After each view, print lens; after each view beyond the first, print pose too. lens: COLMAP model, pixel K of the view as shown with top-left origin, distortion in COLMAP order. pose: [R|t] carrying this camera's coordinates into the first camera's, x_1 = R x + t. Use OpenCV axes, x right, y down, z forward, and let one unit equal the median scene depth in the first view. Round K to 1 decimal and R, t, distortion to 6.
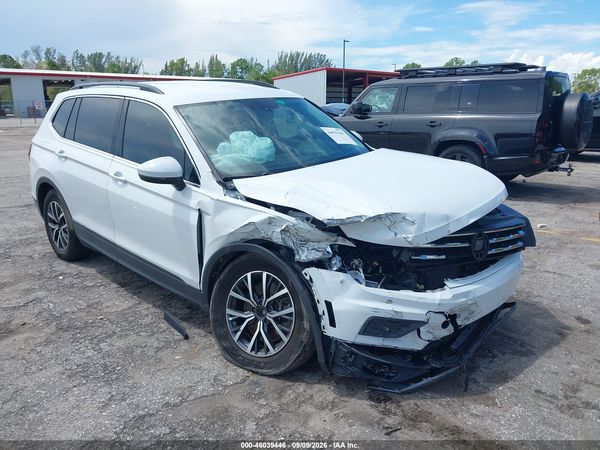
lens RADIAL K [[476.8, 0, 298.8], [0, 476.8, 218.8], [0, 0, 1]] dist [0.010812, -0.019391]
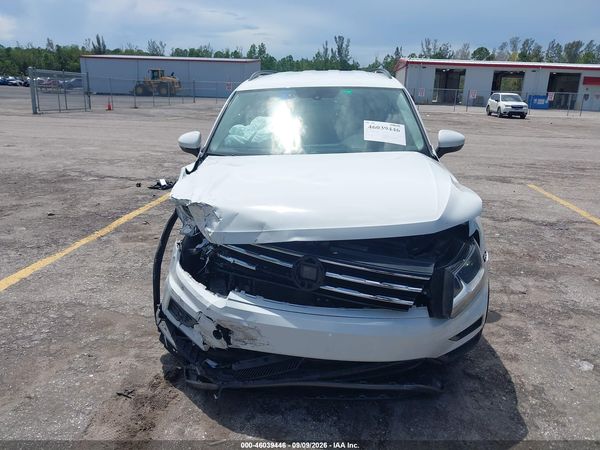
lens RADIAL K [[476.8, 0, 299.1], [0, 476.8, 224.7], [0, 0, 1]] dist [0.010812, -0.019391]
pose [[0.627744, 0.236844, -0.741513, 0.869383], [-0.215825, 0.968198, 0.126537, -0.111963], [0.747901, 0.080605, 0.658898, 0.417810]]
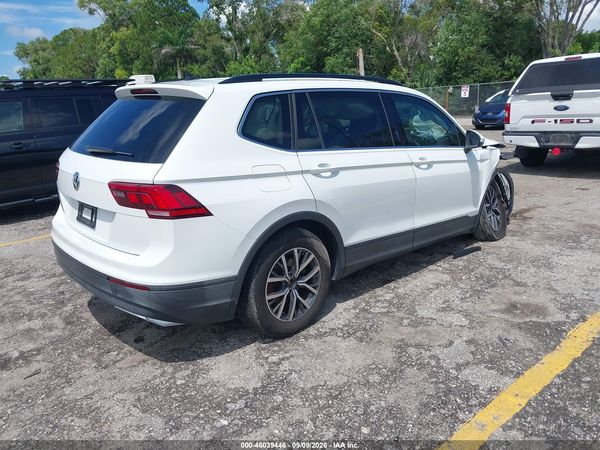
lens RADIAL K [[476.8, 0, 296.0], [0, 476.8, 224.6], [0, 0, 1]] dist [0.010812, -0.019391]
pose [[0.066365, -0.240723, 0.968322, -1.797703], [0.287786, 0.933839, 0.212426, -0.325129], [-0.955393, 0.264572, 0.131251, 1.412478]]
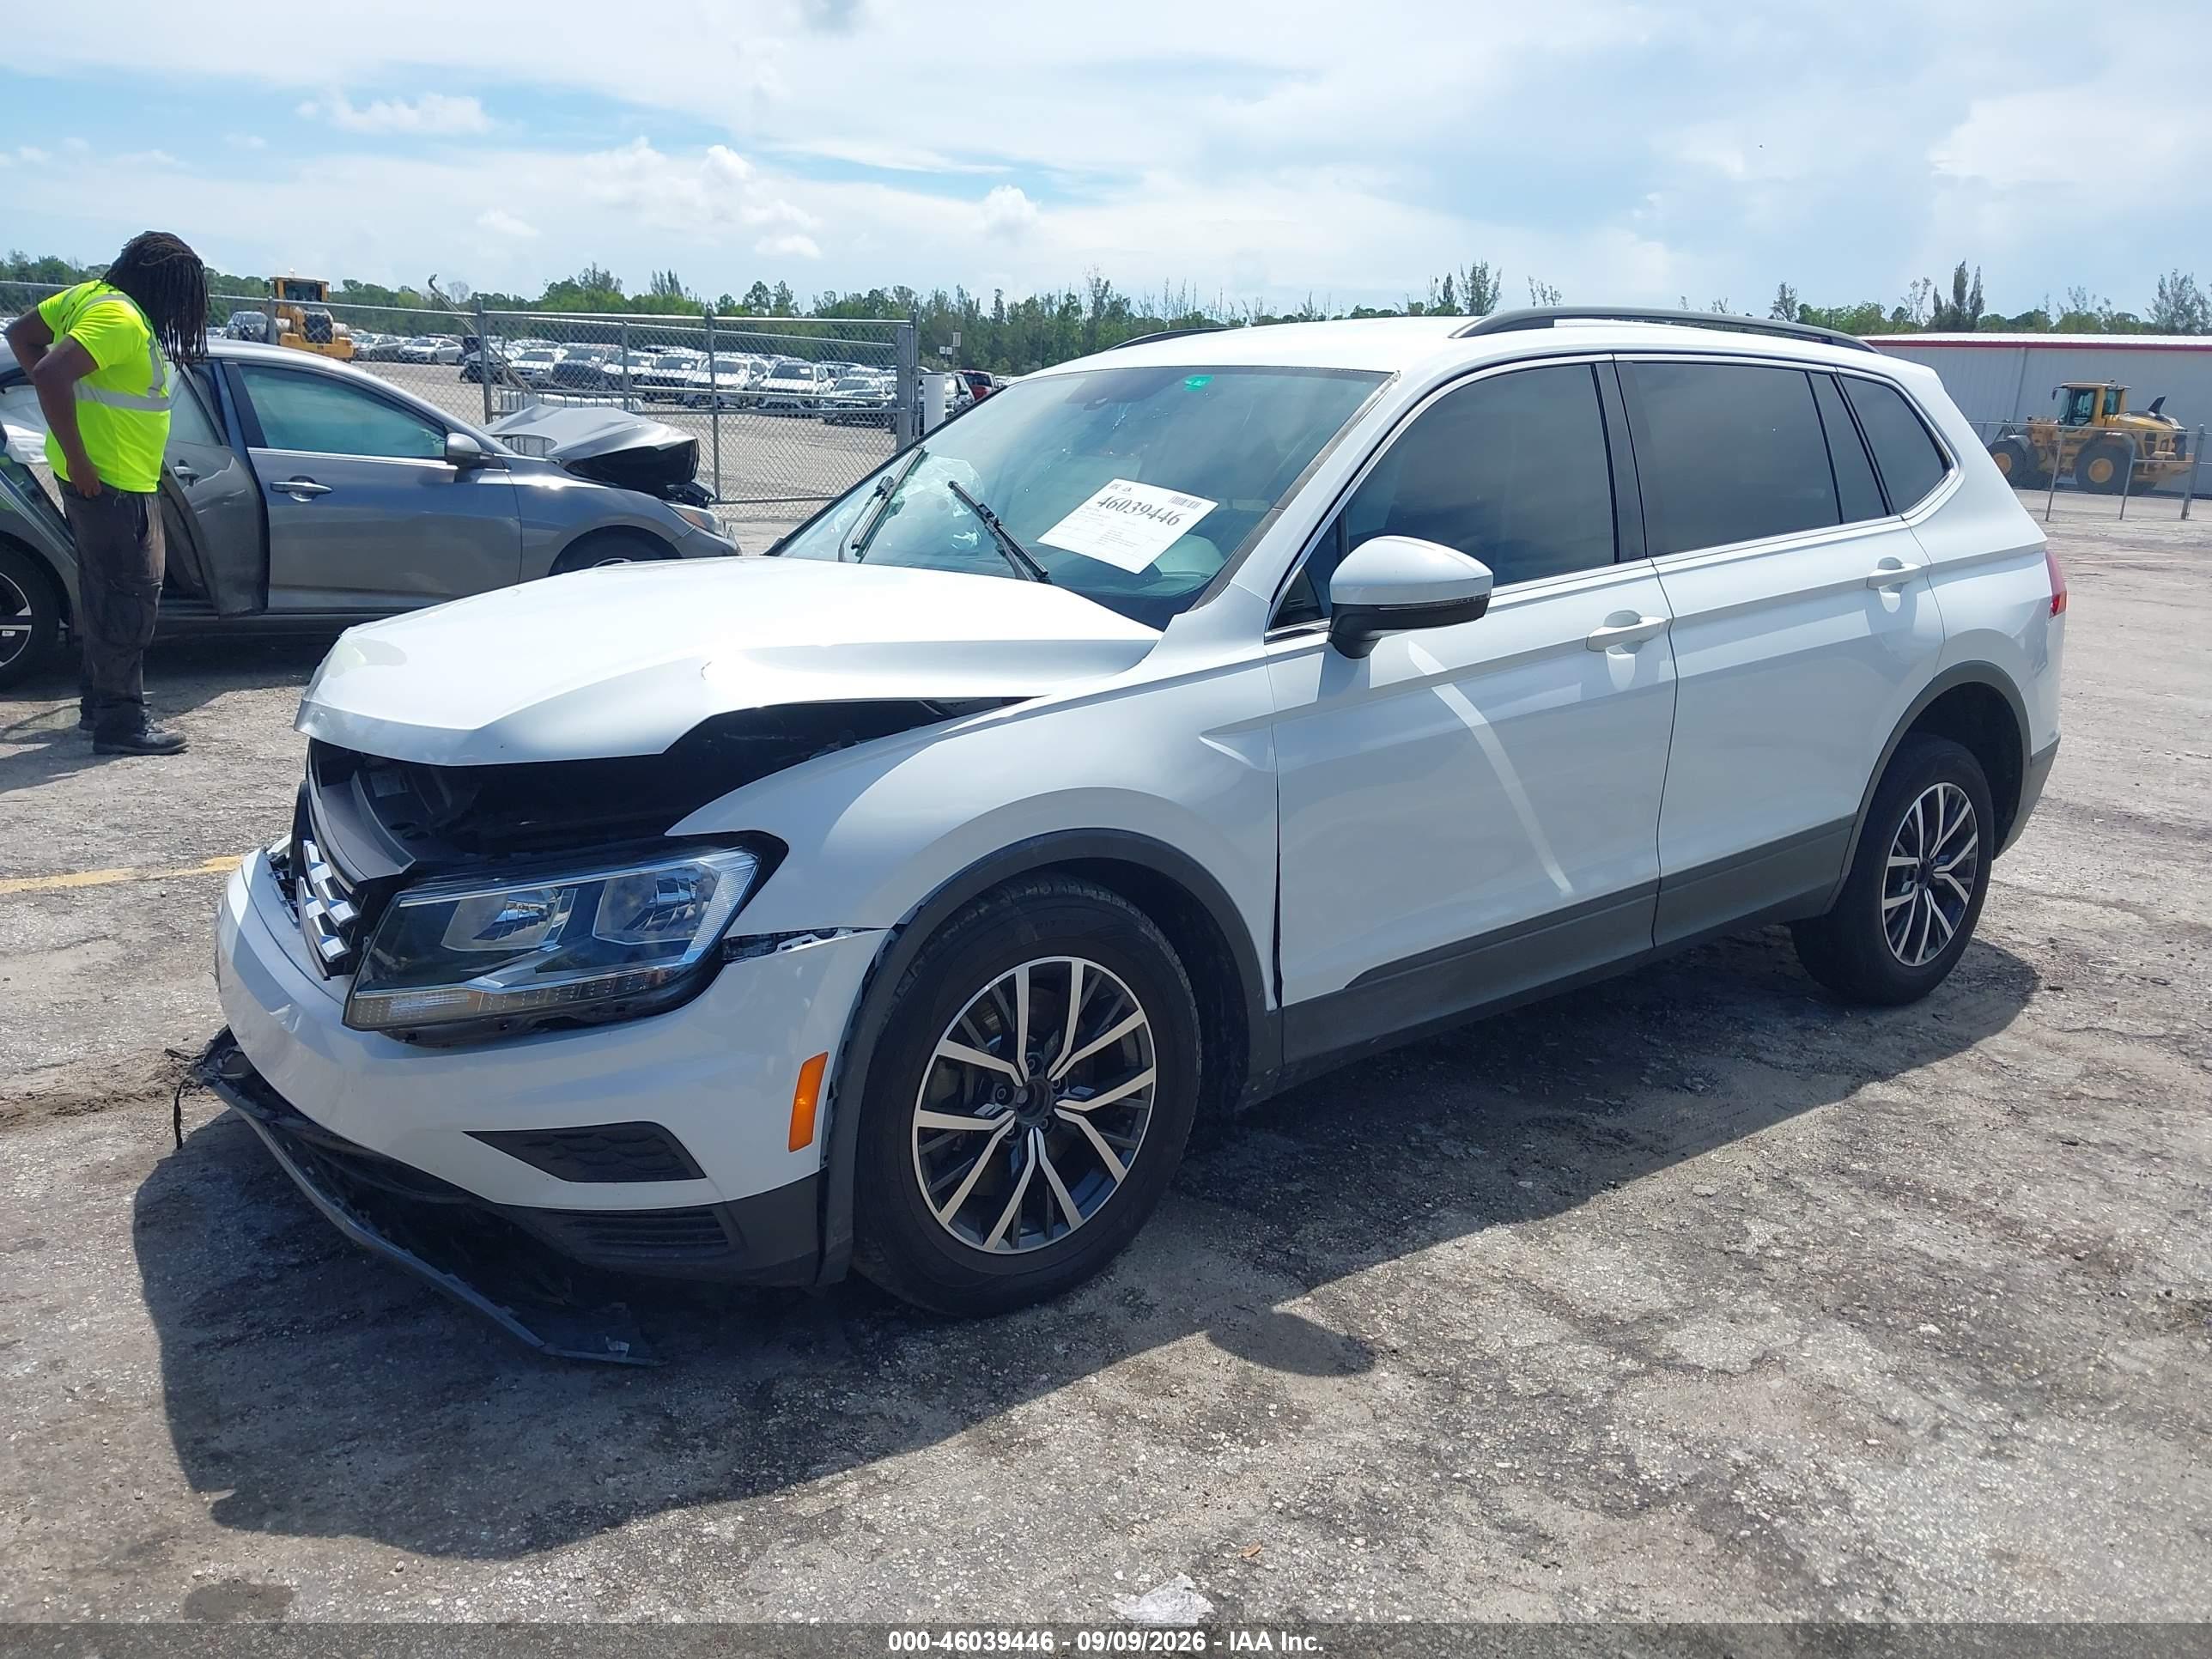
lens RADIAL K [[1757.9, 0, 1107.9], [0, 1757.9, 828.6], [0, 0, 1]] dist [0.010812, -0.019391]
pose [[-0.144207, 0.236162, -0.960954, 1.232673], [-0.281578, 0.921166, 0.268640, -0.341000], [0.948640, 0.309323, -0.066340, 1.413569]]
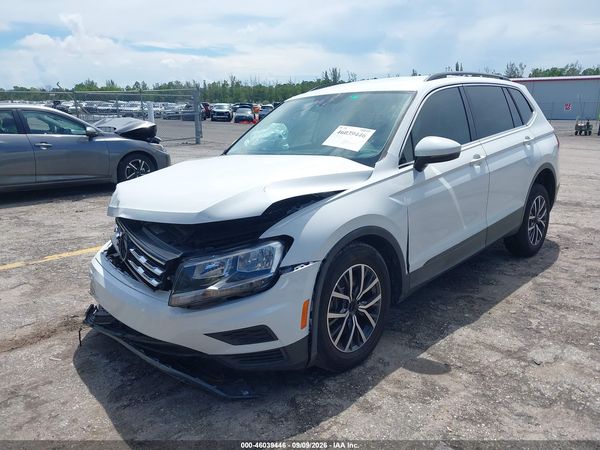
lens RADIAL K [[476.8, 0, 298.7], [0, 476.8, 223.5], [0, 0, 1]] dist [0.010812, -0.019391]
pose [[-0.015698, 0.241788, -0.970202, 1.182144], [-0.235160, 0.942211, 0.238617, -0.270382], [0.971830, 0.231899, 0.042068, 1.183044]]
